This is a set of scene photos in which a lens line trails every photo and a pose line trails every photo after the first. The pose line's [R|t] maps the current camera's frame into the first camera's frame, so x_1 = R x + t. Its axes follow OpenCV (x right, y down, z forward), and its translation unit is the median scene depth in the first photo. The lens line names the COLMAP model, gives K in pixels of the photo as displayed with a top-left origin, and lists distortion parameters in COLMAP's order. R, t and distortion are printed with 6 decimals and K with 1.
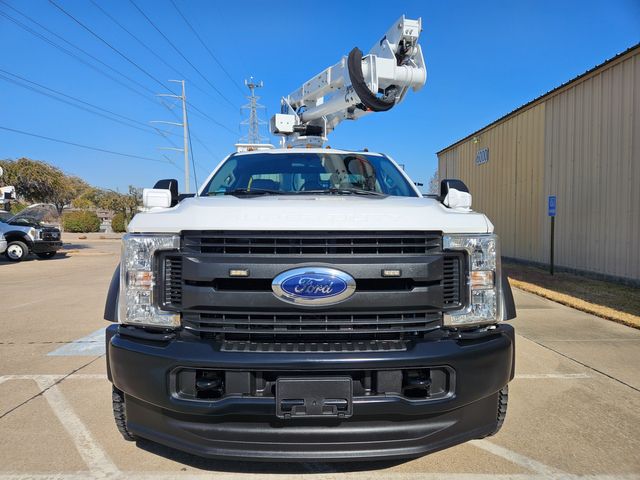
lens RADIAL K [[430.2, 0, 313.6], [0, 430.2, 238.1], [0, 0, 1]] dist [0.061844, -0.052271]
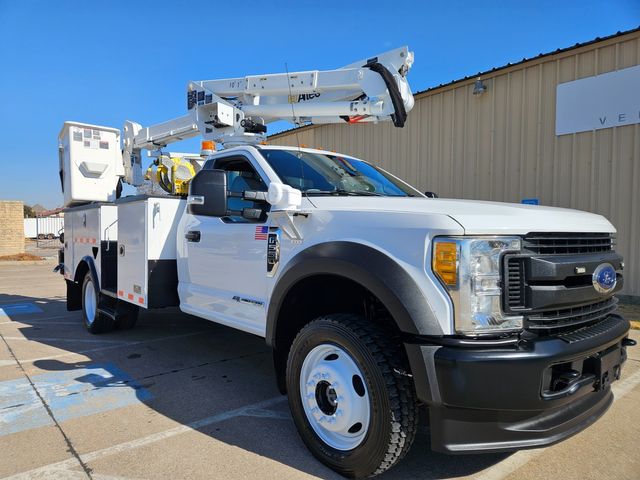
lens RADIAL K [[430.2, 0, 313.6], [0, 430.2, 238.1], [0, 0, 1]] dist [0.061844, -0.052271]
pose [[0.771403, -0.002867, 0.636340, -0.702231], [0.010190, 0.999917, -0.007848, -0.000731], [-0.636265, 0.012539, 0.771369, 0.279515]]
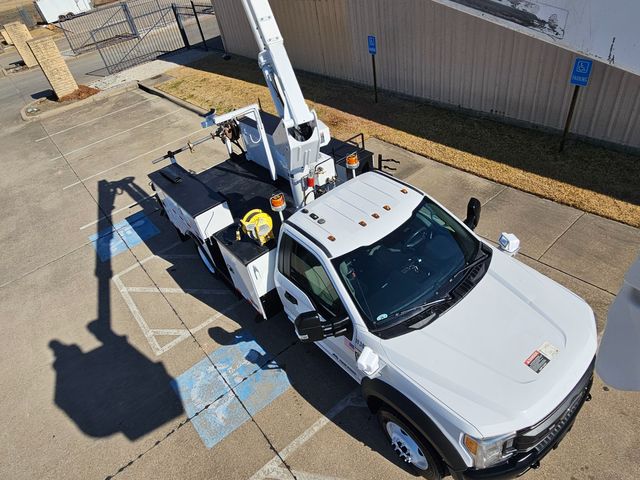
lens RADIAL K [[410.2, 0, 318.8], [0, 410.2, 236.5], [0, 0, 1]] dist [0.001761, -0.000535]
pose [[0.782475, -0.474815, 0.402844, -0.649583], [0.175907, 0.789155, 0.588465, -0.898307], [-0.597319, -0.389596, 0.701017, 0.326659]]
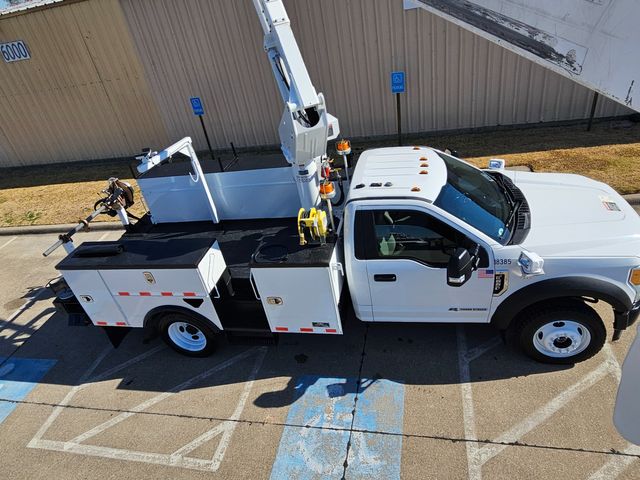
lens RADIAL K [[406.5, 0, 318.8], [0, 406.5, 239.2], [0, 0, 1]] dist [0.001821, -0.004244]
pose [[0.216641, -0.548796, 0.807397, -1.204381], [0.189586, 0.834943, 0.516650, -0.732579], [-0.957666, 0.041144, 0.284927, 1.048018]]
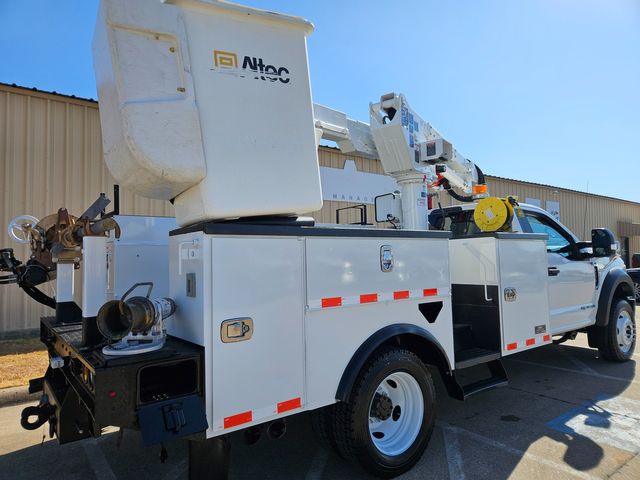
lens RADIAL K [[430.2, 0, 313.6], [0, 430.2, 238.1], [0, 0, 1]] dist [0.061844, -0.052271]
pose [[-0.584975, 0.065716, 0.808385, -0.904418], [0.051245, 0.997715, -0.044025, -0.088294], [-0.809431, 0.015672, -0.587006, 2.470866]]
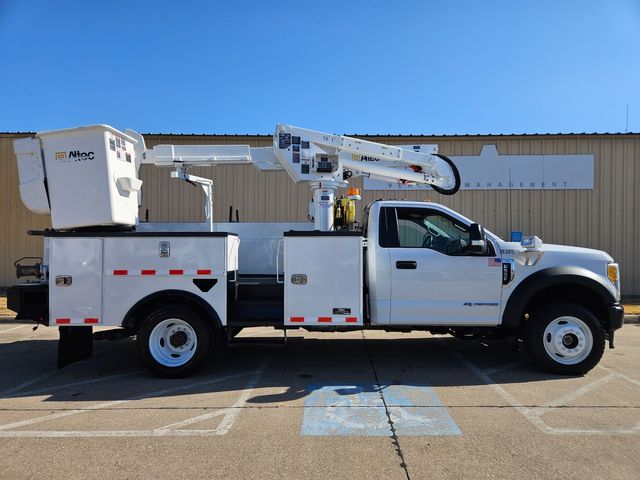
lens RADIAL K [[427.7, 0, 320.8], [0, 427.7, 237.4], [0, 0, 1]] dist [0.083271, -0.070752]
pose [[0.033616, 0.028747, 0.999021, -1.621318], [0.023834, 0.999279, -0.029556, -0.067121], [-0.999151, 0.024804, 0.032907, 1.416414]]
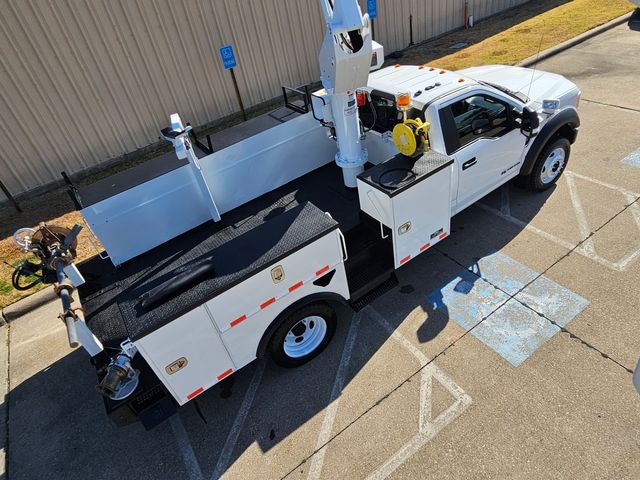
lens RADIAL K [[410.2, 0, 318.8], [0, 410.2, 236.5], [0, 0, 1]] dist [0.001761, -0.000535]
pose [[-0.531677, -0.438422, 0.724642, -1.080647], [0.198486, 0.767266, 0.609841, -0.718411], [-0.823361, 0.468070, -0.320916, 2.112972]]
